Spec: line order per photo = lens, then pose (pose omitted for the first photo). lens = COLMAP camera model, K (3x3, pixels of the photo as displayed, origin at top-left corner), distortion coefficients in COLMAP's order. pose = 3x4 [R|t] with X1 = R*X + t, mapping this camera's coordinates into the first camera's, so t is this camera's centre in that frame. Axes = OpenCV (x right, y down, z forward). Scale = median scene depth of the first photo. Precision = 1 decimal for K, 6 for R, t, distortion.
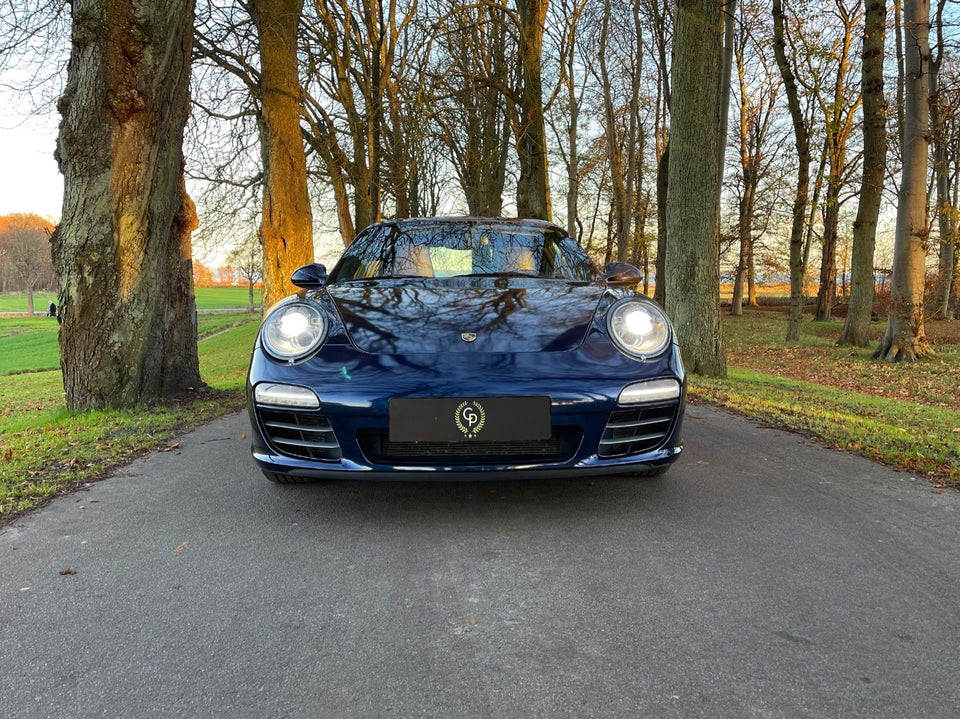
lens RADIAL K [[789.7, 0, 481.6], [0, 789.7, 359.3], [0, 0, 1]] dist [0.031710, -0.040028]
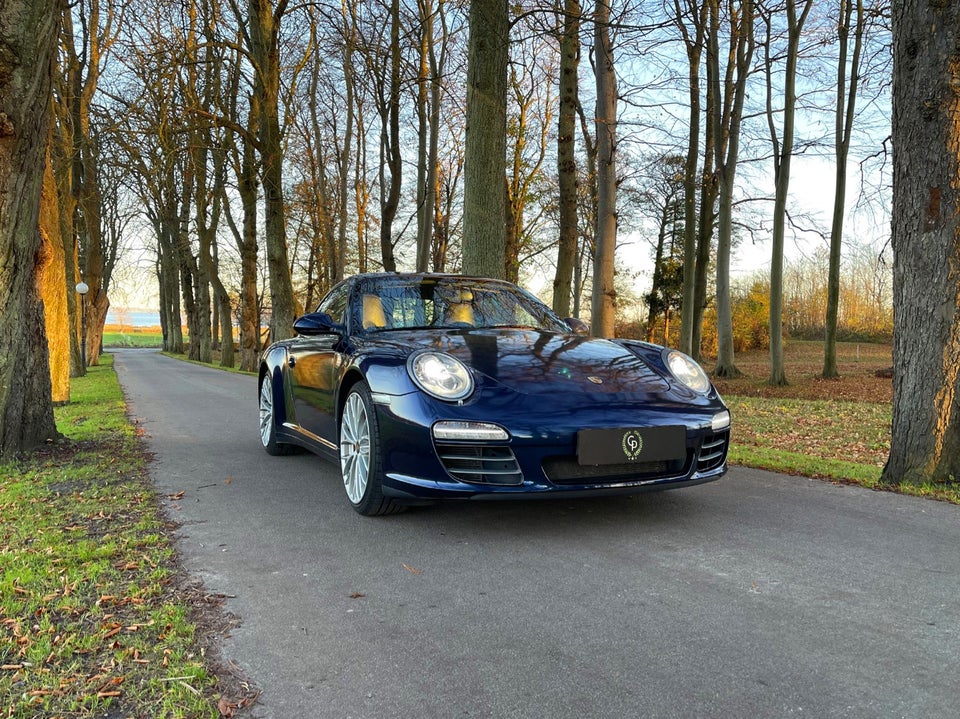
lens RADIAL K [[789.7, 0, 477.7], [0, 789.7, 362.1], [0, 0, 1]] dist [0.031710, -0.040028]
pose [[0.923289, 0.003998, 0.384086, -0.279772], [0.016542, 0.998604, -0.050159, 0.000807], [-0.383750, 0.052665, 0.921934, -0.033685]]
